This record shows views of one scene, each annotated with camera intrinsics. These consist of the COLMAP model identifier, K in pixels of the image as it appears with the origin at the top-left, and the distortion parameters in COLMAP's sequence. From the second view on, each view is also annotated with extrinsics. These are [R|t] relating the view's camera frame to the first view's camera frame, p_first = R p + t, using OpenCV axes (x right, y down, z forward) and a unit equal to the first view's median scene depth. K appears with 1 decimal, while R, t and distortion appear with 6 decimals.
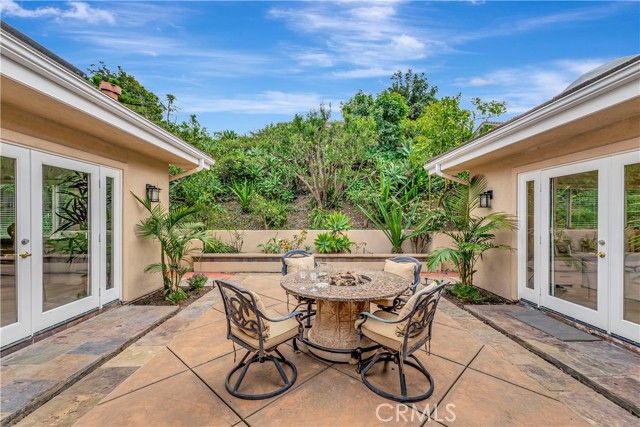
lens RADIAL K [[267.1, 0, 321.7], [0, 267.1, 215.6], [0, 0, 1]] dist [0.007165, -0.000347]
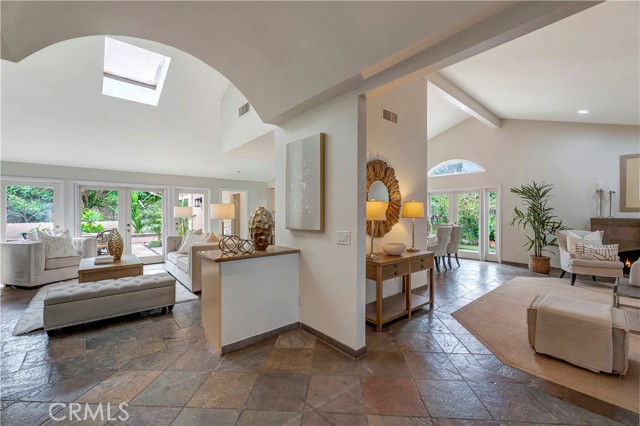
lens RADIAL K [[267.1, 0, 321.7], [0, 267.1, 215.1], [0, 0, 1]] dist [0.007165, -0.000347]
pose [[0.779157, -0.008994, 0.626764, 0.160057], [-0.001724, 0.999863, 0.016492, -0.019748], [-0.626826, -0.013931, 0.779035, -1.559235]]
